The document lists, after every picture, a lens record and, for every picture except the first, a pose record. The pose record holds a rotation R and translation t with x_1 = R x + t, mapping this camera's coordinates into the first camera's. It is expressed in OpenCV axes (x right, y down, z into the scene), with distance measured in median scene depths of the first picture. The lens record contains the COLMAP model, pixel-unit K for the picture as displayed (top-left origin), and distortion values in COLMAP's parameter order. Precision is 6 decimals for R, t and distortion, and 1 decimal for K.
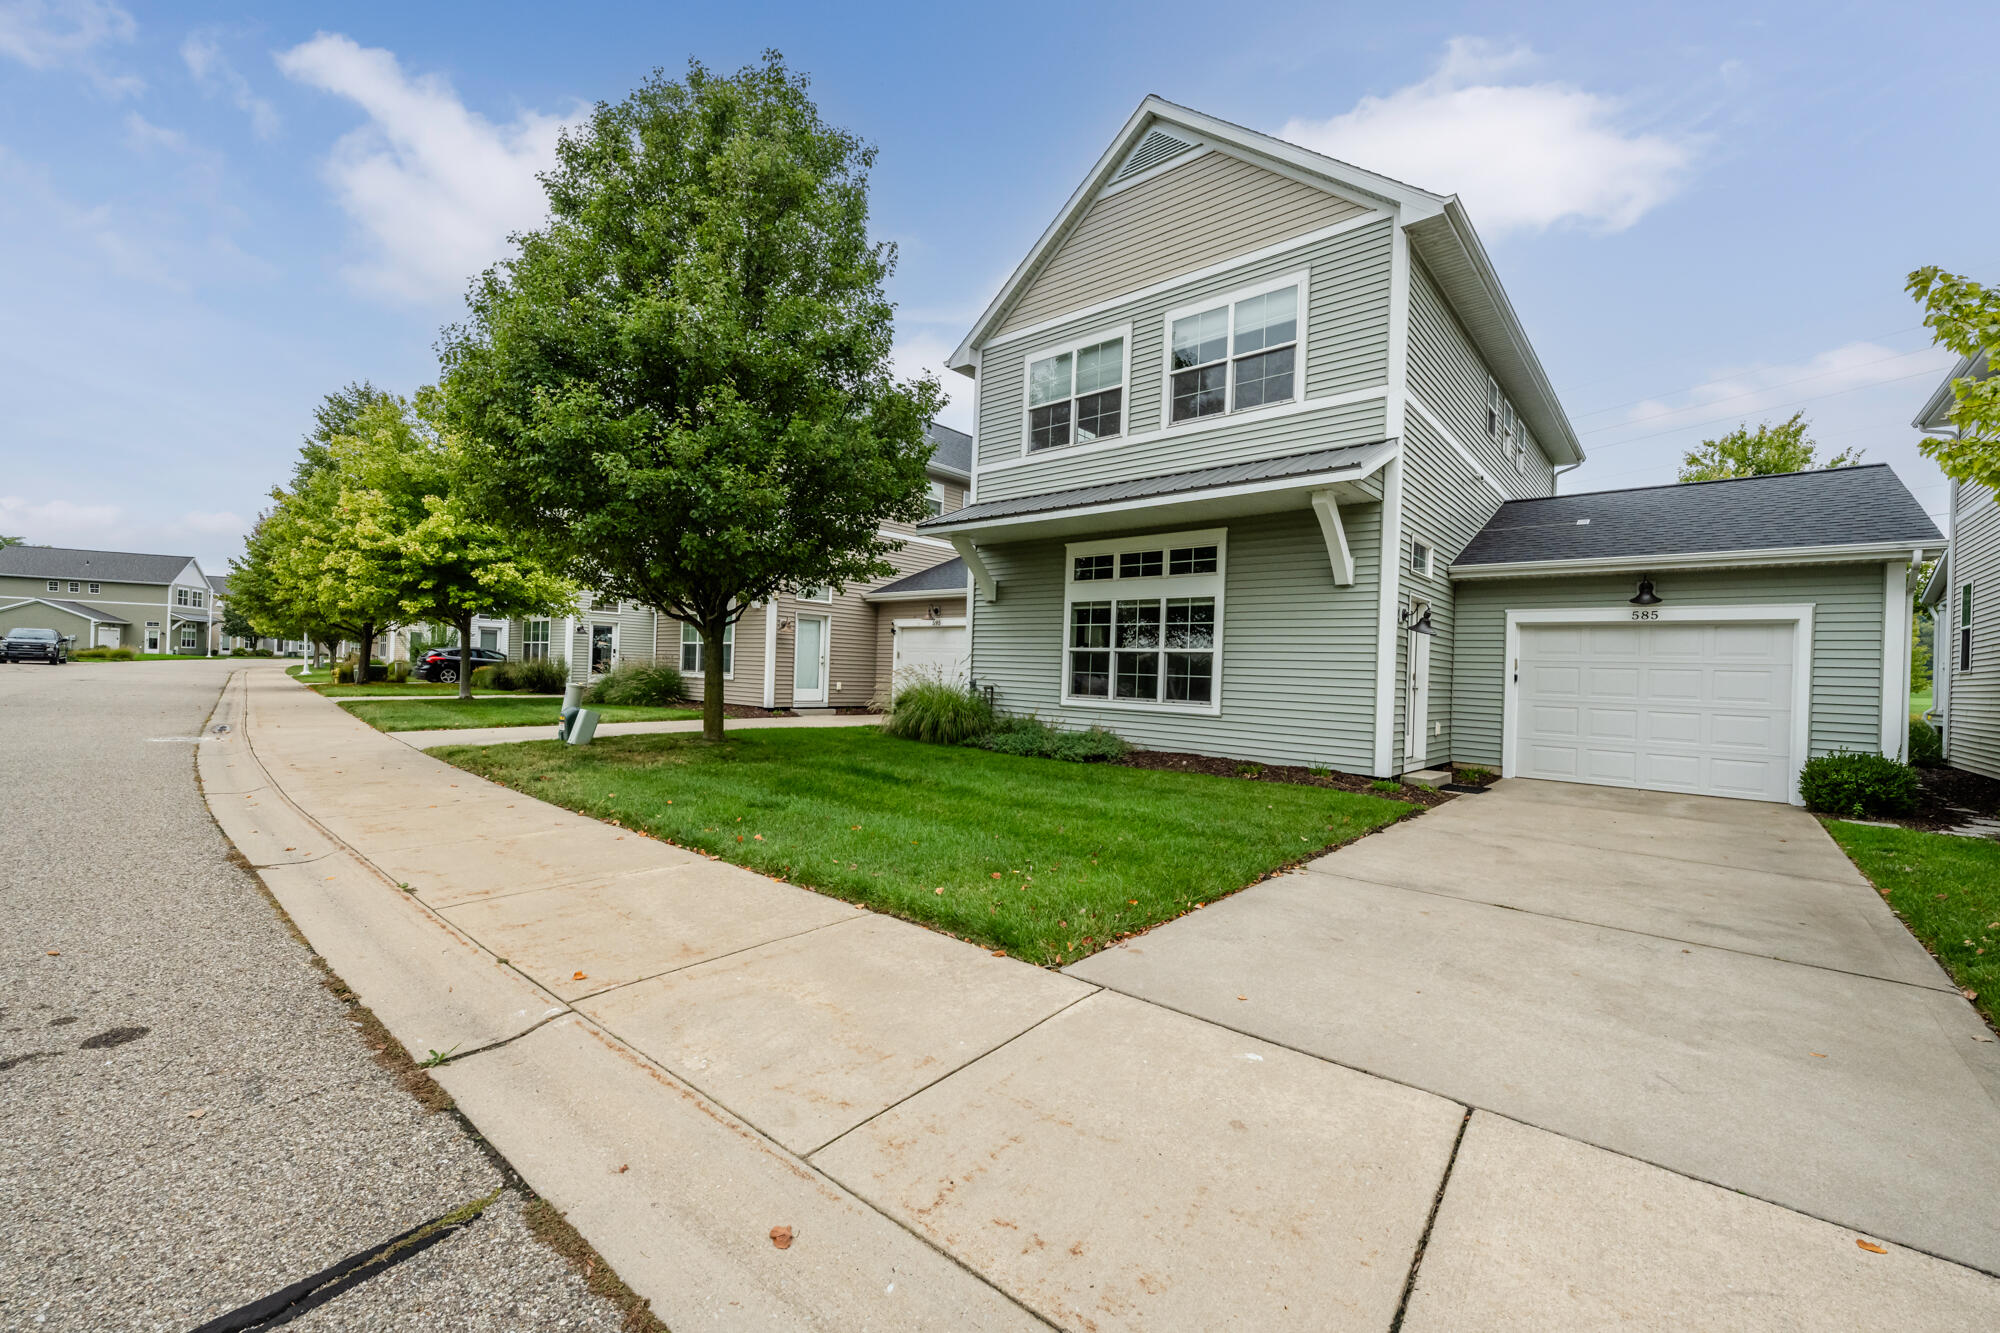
lens RADIAL K [[801.1, 0, 1036.3], [0, 801.1, 671.2], [0, 0, 1]] dist [-0.002291, 0.000560]
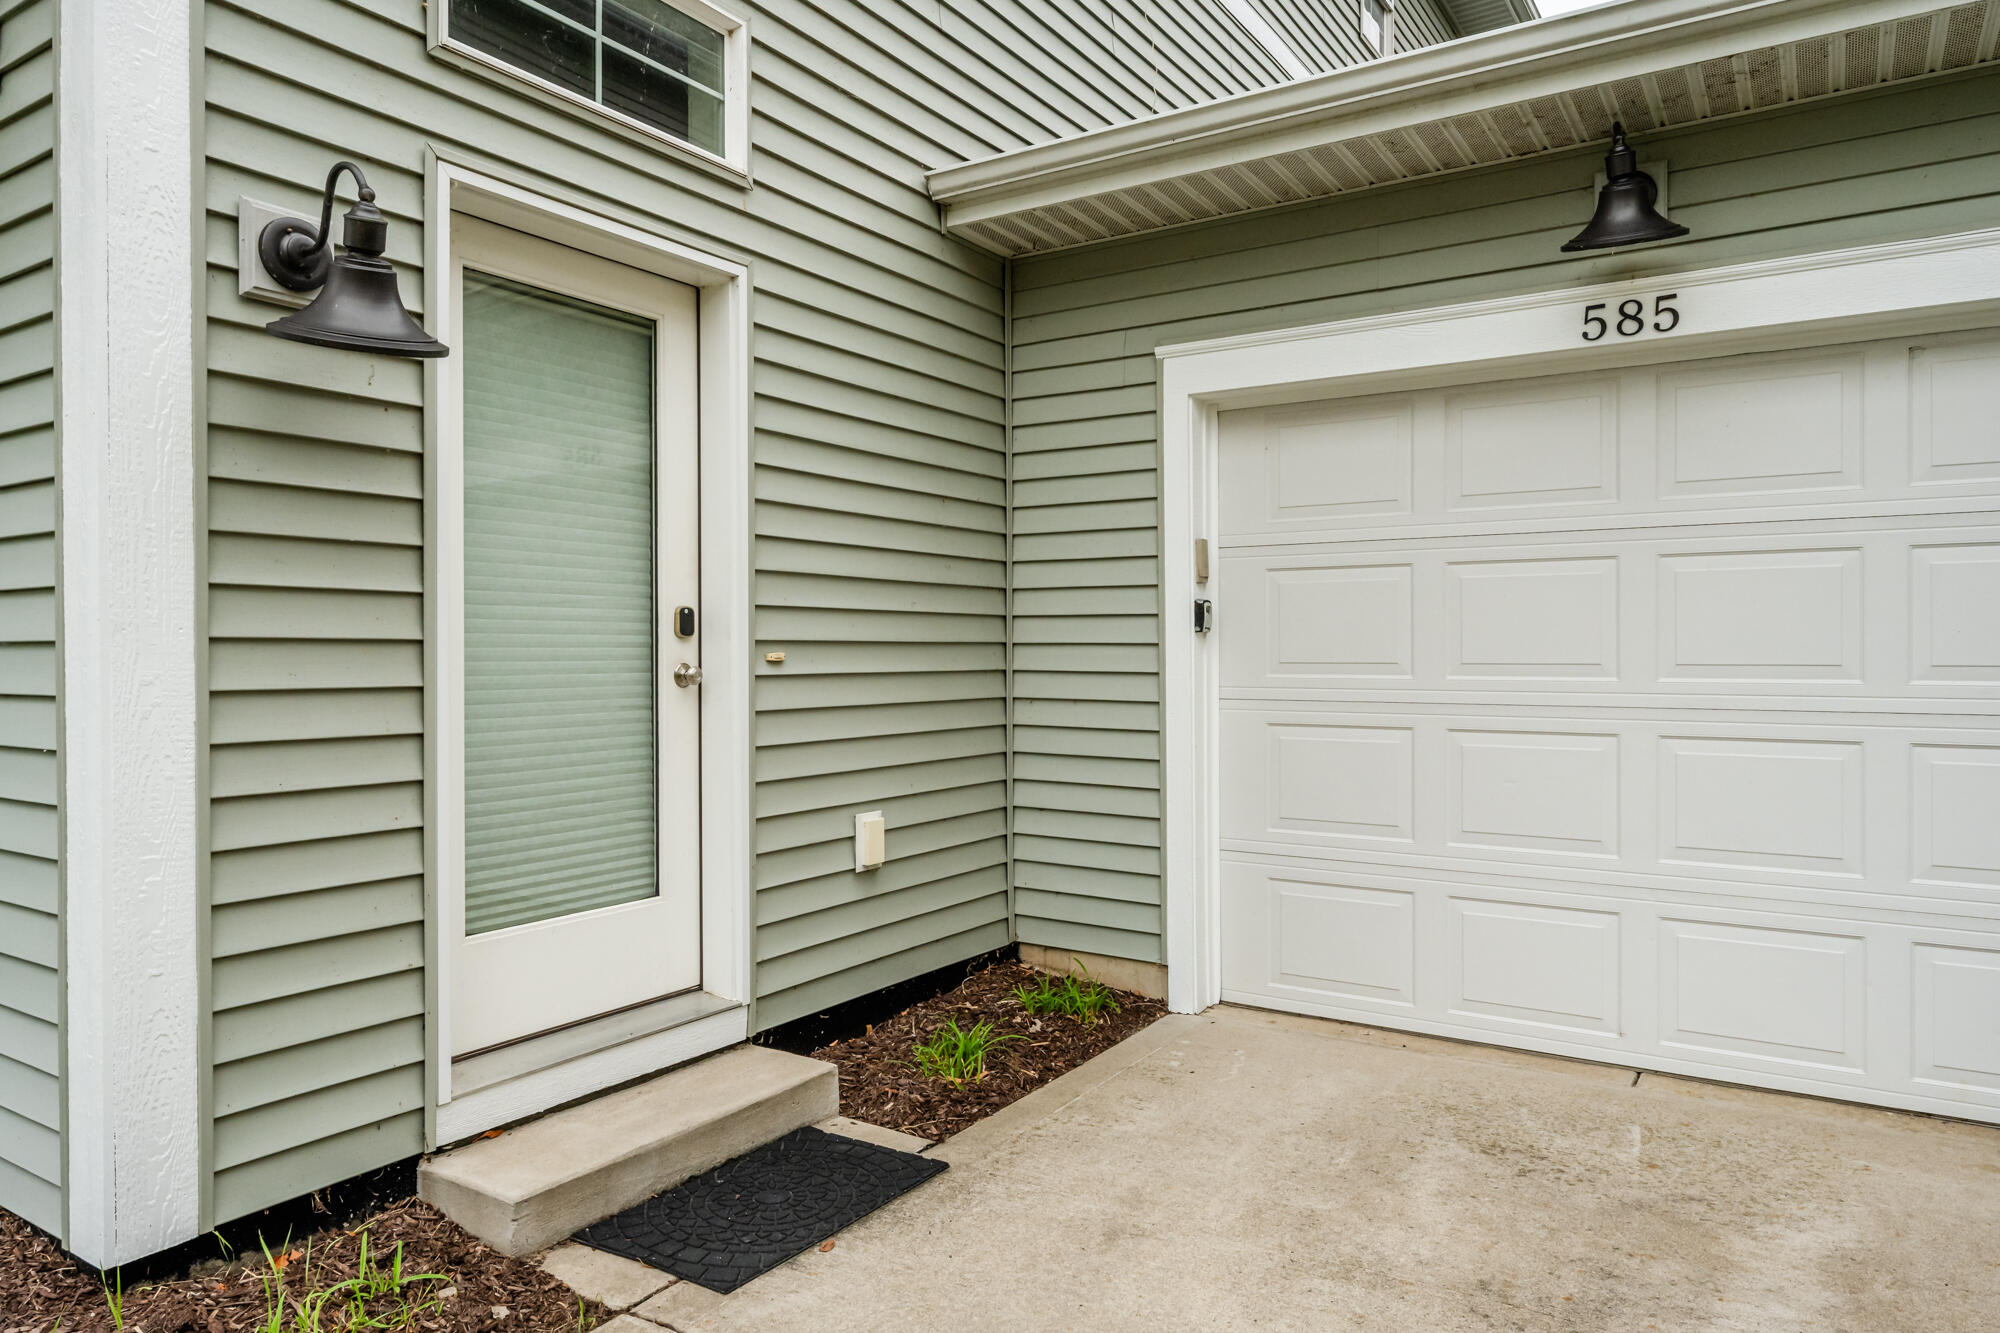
lens RADIAL K [[1418.7, 0, 1010.2], [0, 1418.7, 661.3], [0, 0, 1]] dist [-0.002843, -0.001781]
pose [[0.984950, -0.040487, 0.168033, 0.482194], [0.038448, 0.999142, 0.015371, 0.014560], [-0.168511, -0.008679, 0.985661, 0.590286]]
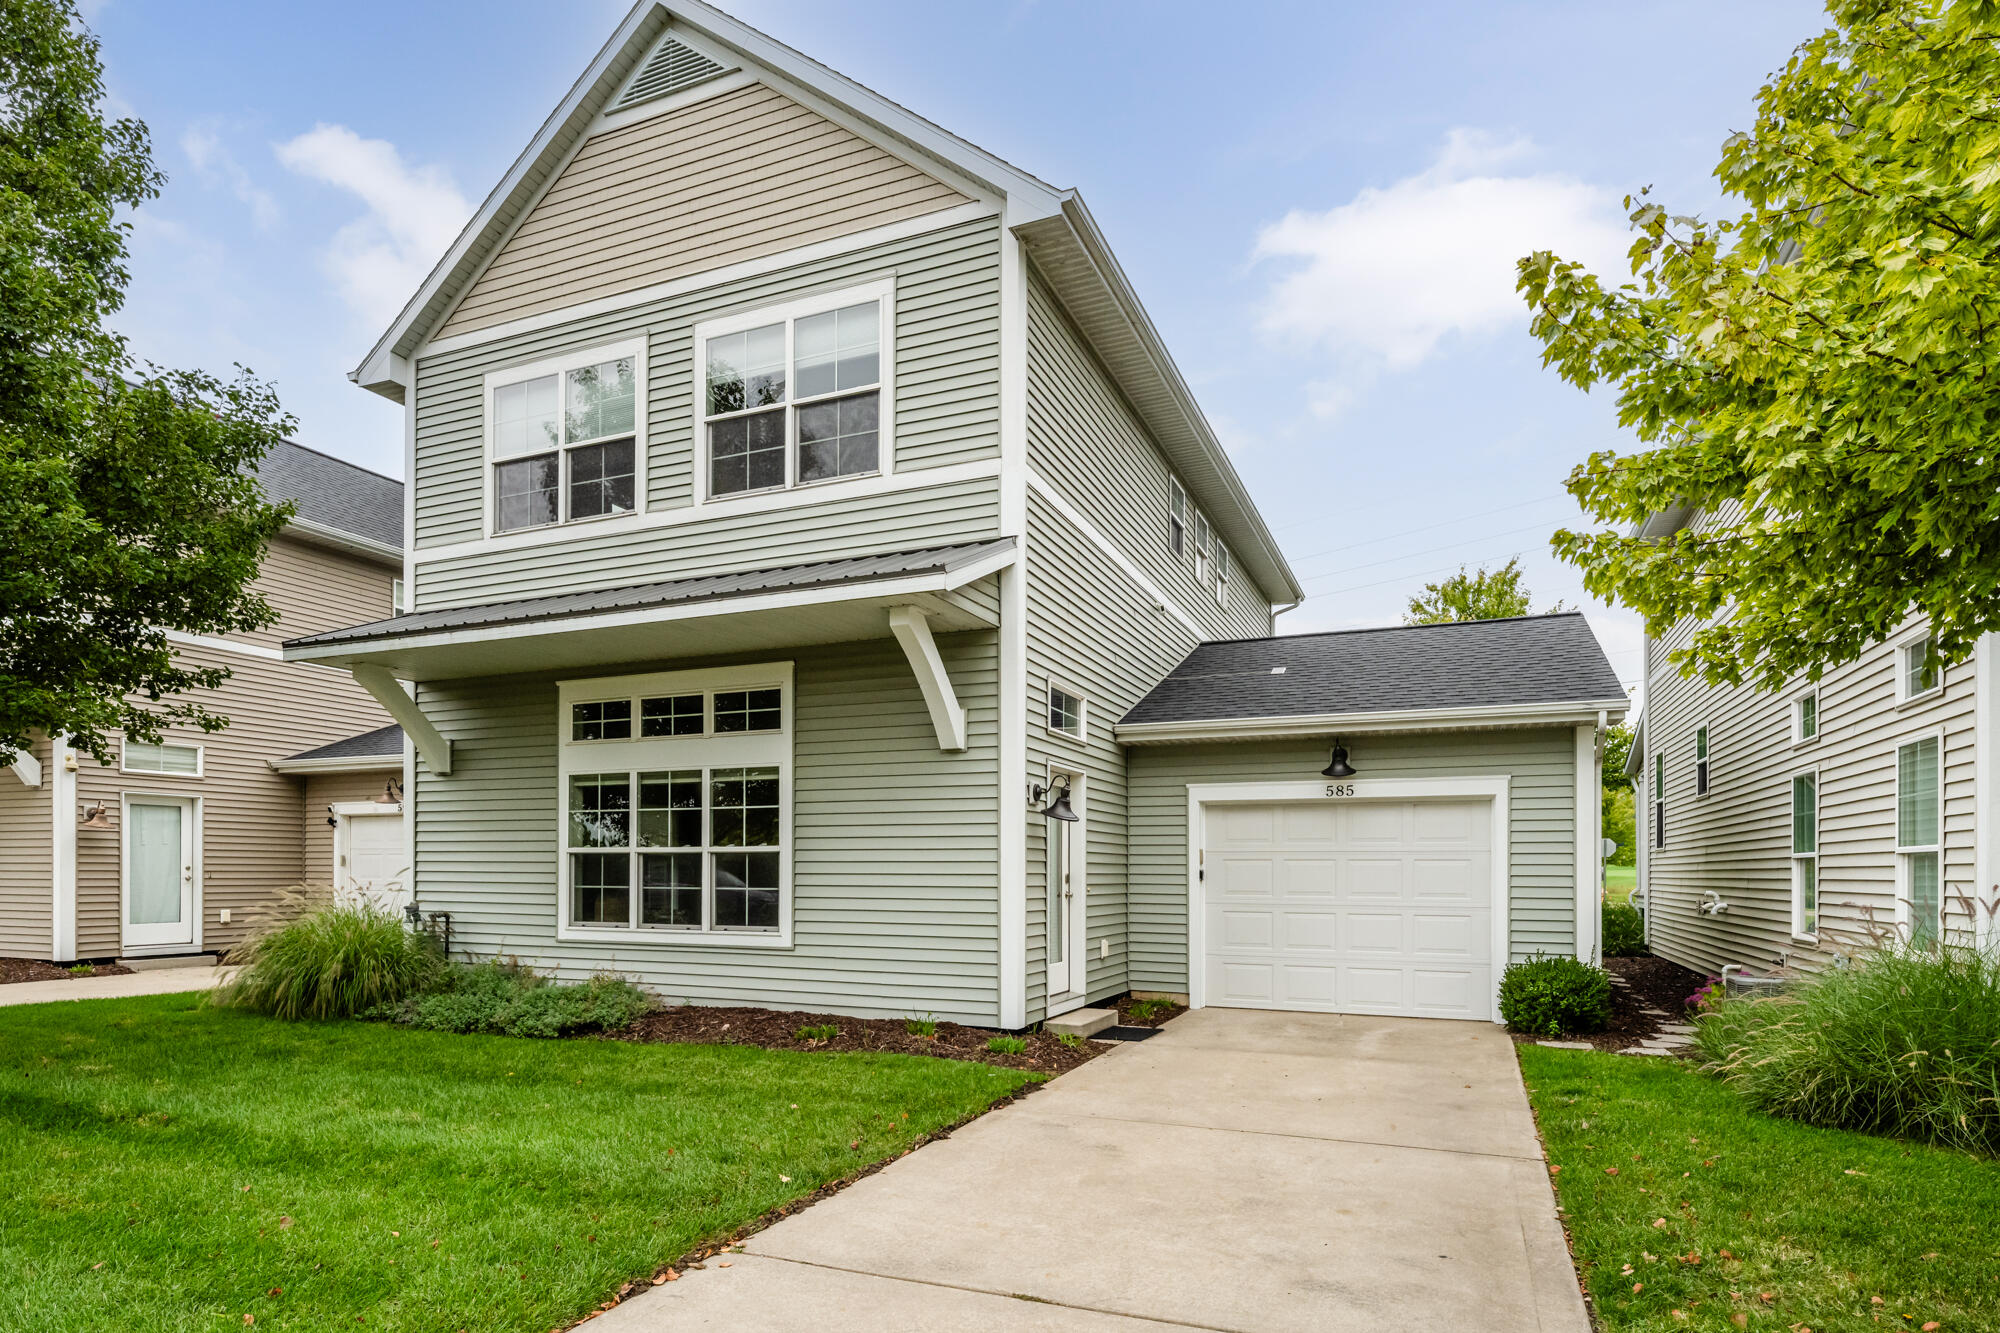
lens RADIAL K [[1068.5, 0, 1046.0], [0, 1068.5, 869.1], [0, 0, 1]] dist [-0.001224, -0.000801]
pose [[0.945782, -0.030209, 0.323393, 0.142202], [0.028890, 0.999543, 0.008879, -0.010451], [-0.323514, 0.000946, 0.946223, 0.101637]]
